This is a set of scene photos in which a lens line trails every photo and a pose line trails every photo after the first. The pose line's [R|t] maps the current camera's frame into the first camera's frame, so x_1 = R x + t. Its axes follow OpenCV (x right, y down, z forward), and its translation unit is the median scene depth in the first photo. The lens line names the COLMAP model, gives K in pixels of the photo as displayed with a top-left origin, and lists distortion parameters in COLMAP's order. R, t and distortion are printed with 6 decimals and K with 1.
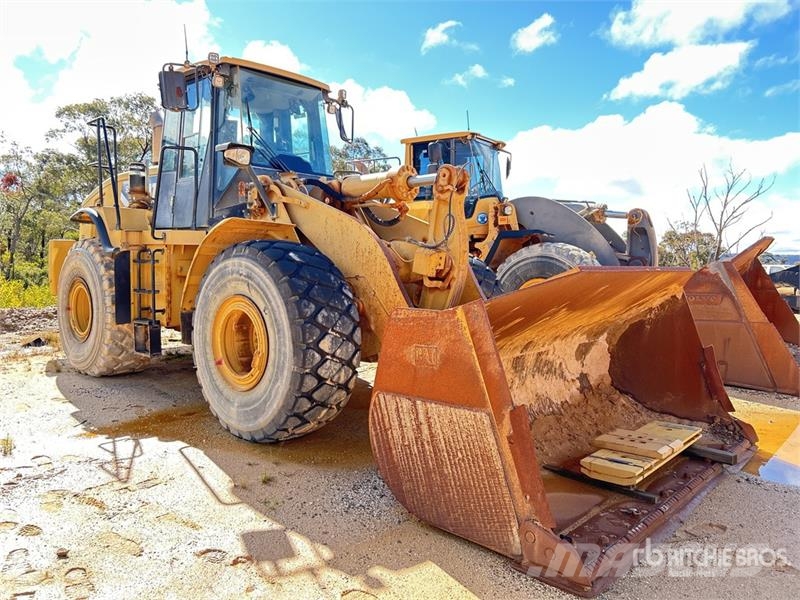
lens RADIAL K [[598.5, 0, 400.2], [0, 598.5, 298.0], [0, 0, 1]] dist [0.057149, -0.064502]
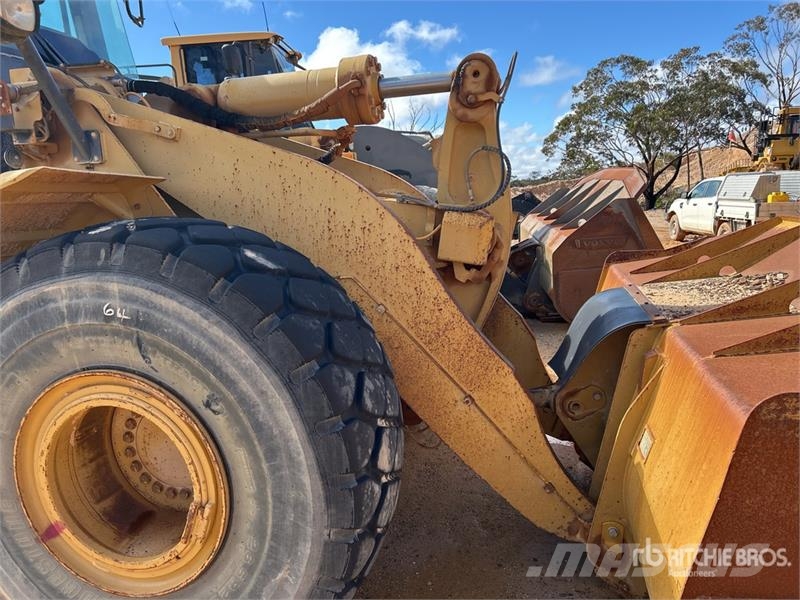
lens RADIAL K [[598.5, 0, 400.9], [0, 598.5, 301.0], [0, 0, 1]] dist [0.057149, -0.064502]
pose [[0.870458, -0.139472, 0.472071, -0.264823], [0.088975, 0.987803, 0.127782, -0.076927], [-0.484135, -0.069226, 0.872251, 0.539884]]
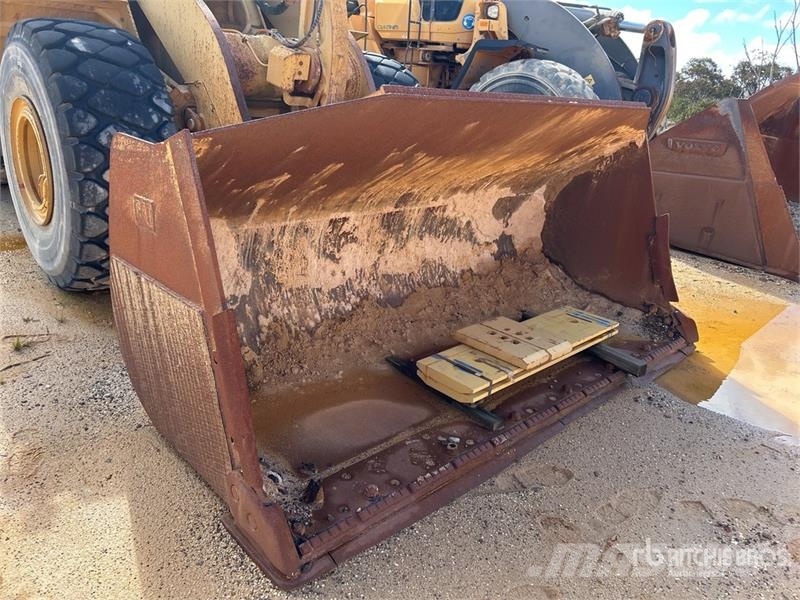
lens RADIAL K [[598.5, 0, 402.0], [0, 598.5, 298.1], [0, 0, 1]] dist [0.057149, -0.064502]
pose [[0.995128, 0.088206, -0.044036, 0.236361], [-0.071754, 0.954322, 0.290037, -0.016817], [0.067608, -0.285464, 0.956002, 0.237565]]
